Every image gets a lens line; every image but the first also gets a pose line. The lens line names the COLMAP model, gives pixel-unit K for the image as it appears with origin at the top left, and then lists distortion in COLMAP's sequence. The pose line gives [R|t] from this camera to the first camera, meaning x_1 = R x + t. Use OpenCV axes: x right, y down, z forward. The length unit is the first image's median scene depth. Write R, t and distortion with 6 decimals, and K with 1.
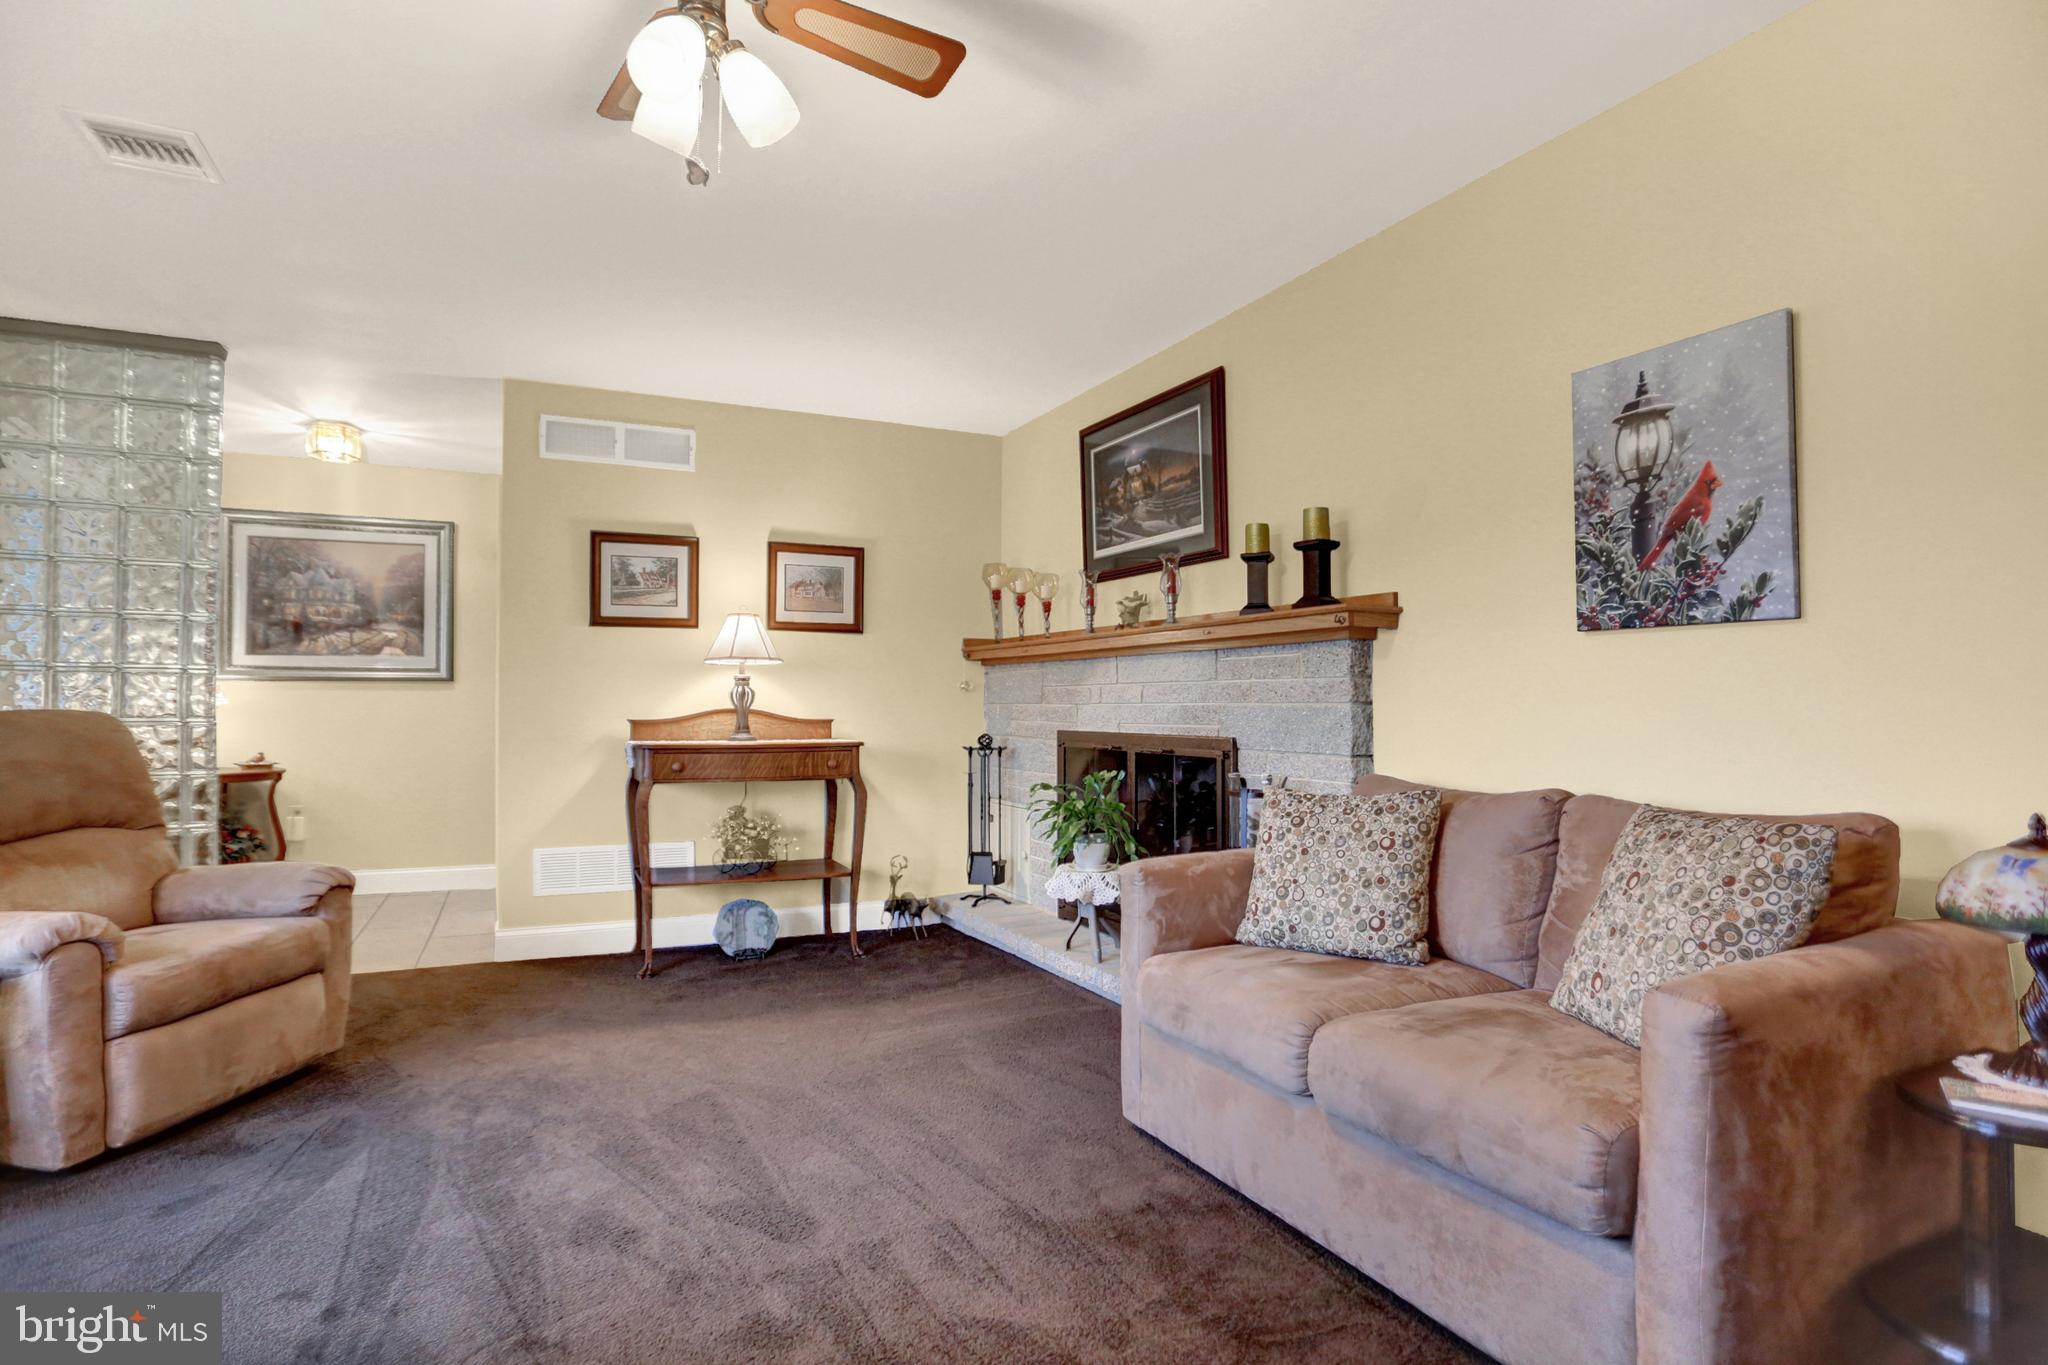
lens RADIAL K [[996.6, 0, 1002.9], [0, 996.6, 686.3], [0, 0, 1]] dist [-0.033020, 0.002624]
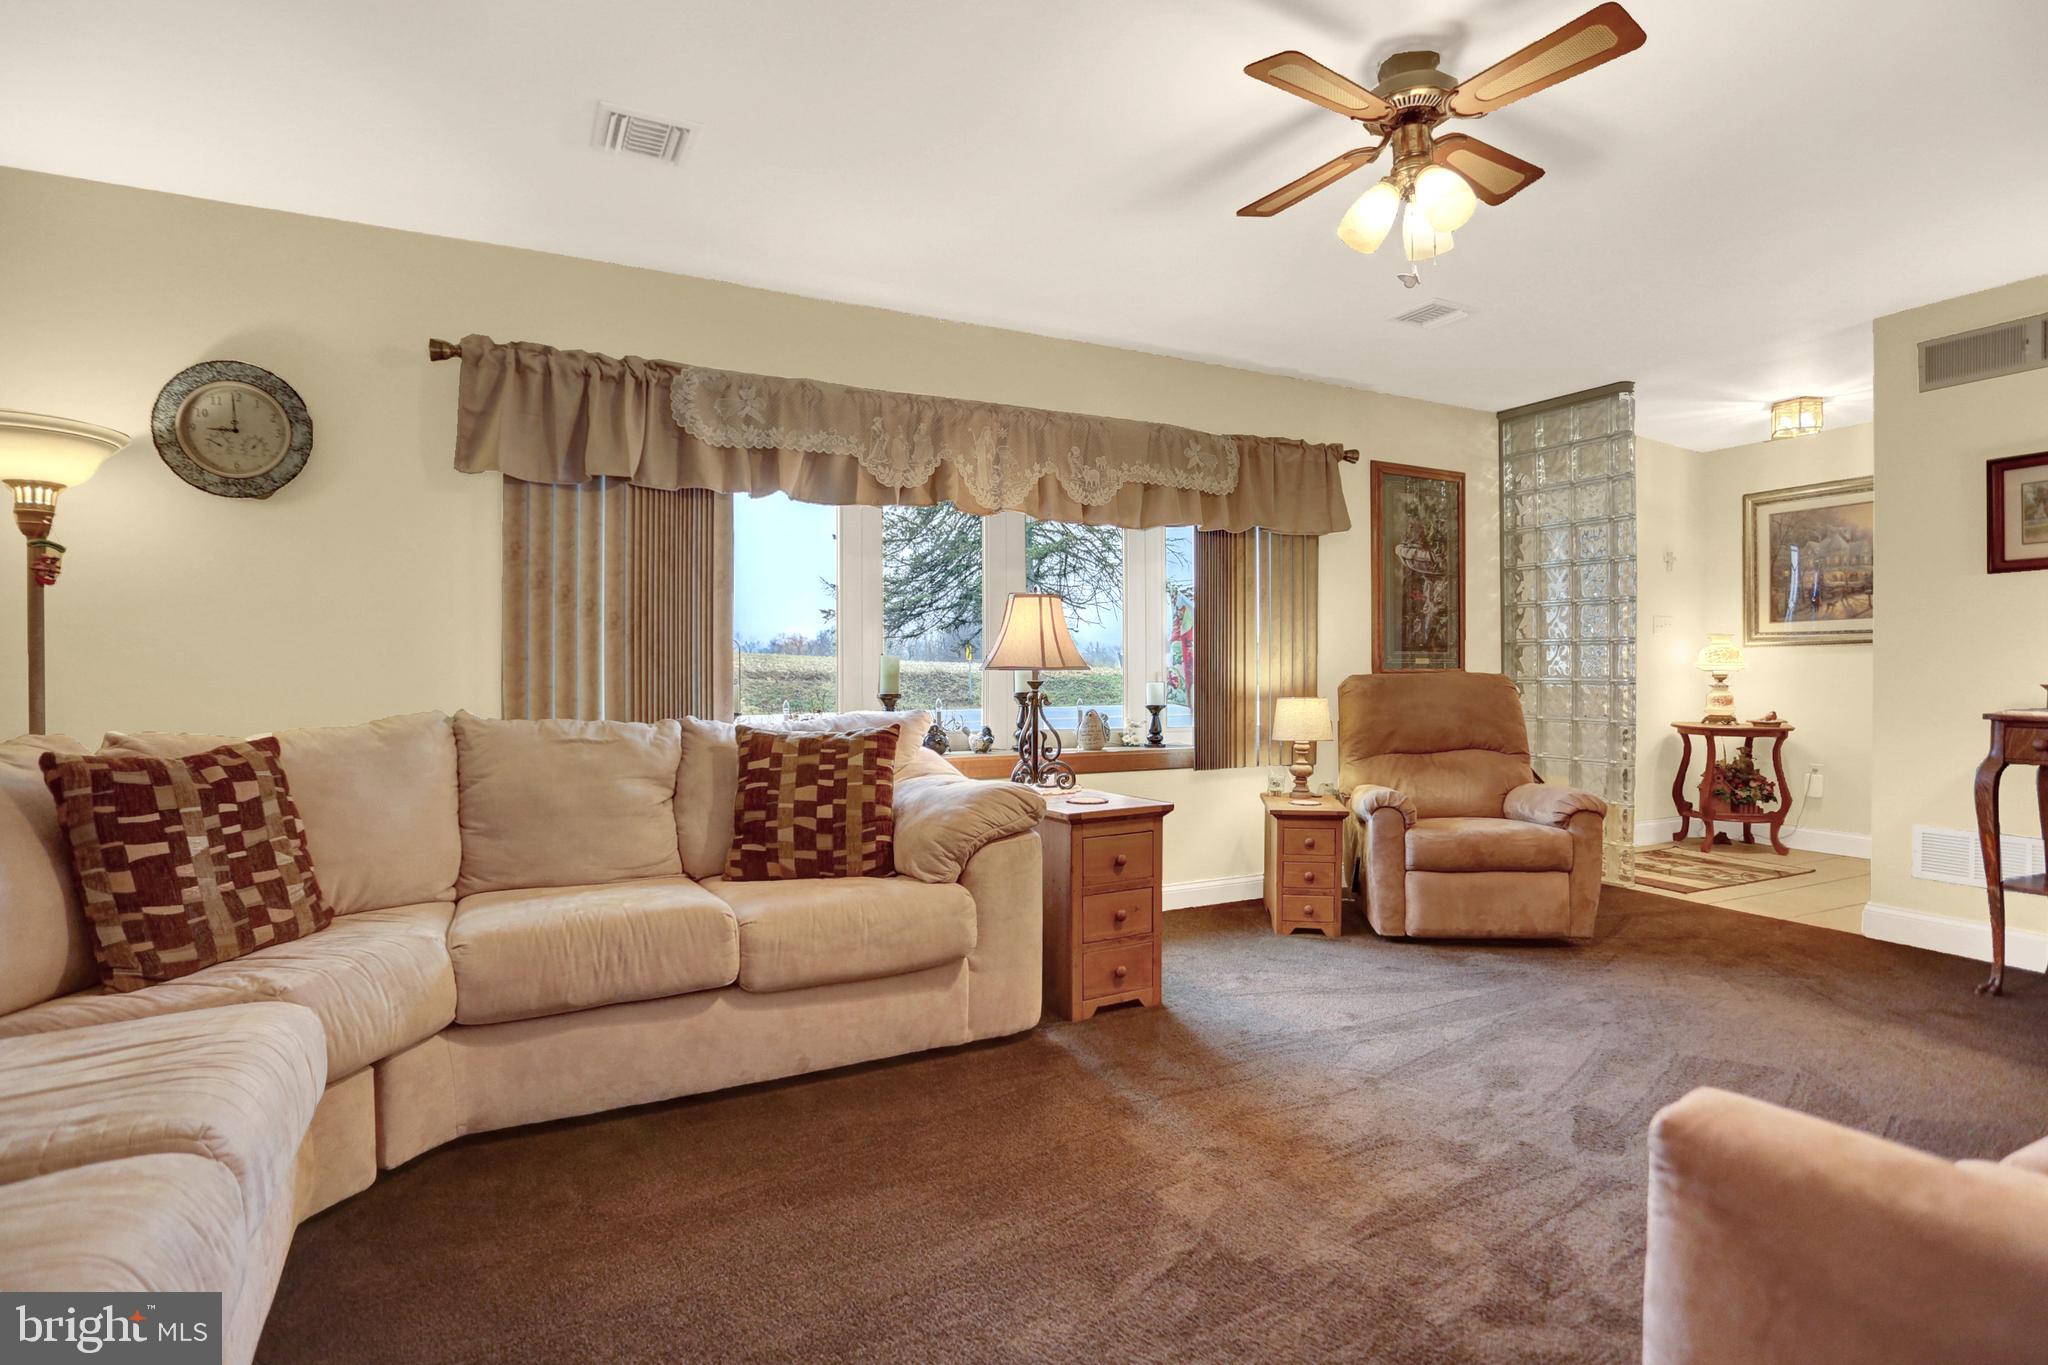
lens RADIAL K [[996.6, 0, 1011.7], [0, 996.6, 688.4], [0, 0, 1]] dist [-0.033020, 0.002624]
pose [[0.021798, 0.017163, -0.999615, 0.617740], [0.022525, 0.999590, 0.017654, 0.005880], [0.999509, -0.022901, 0.021403, 0.239354]]
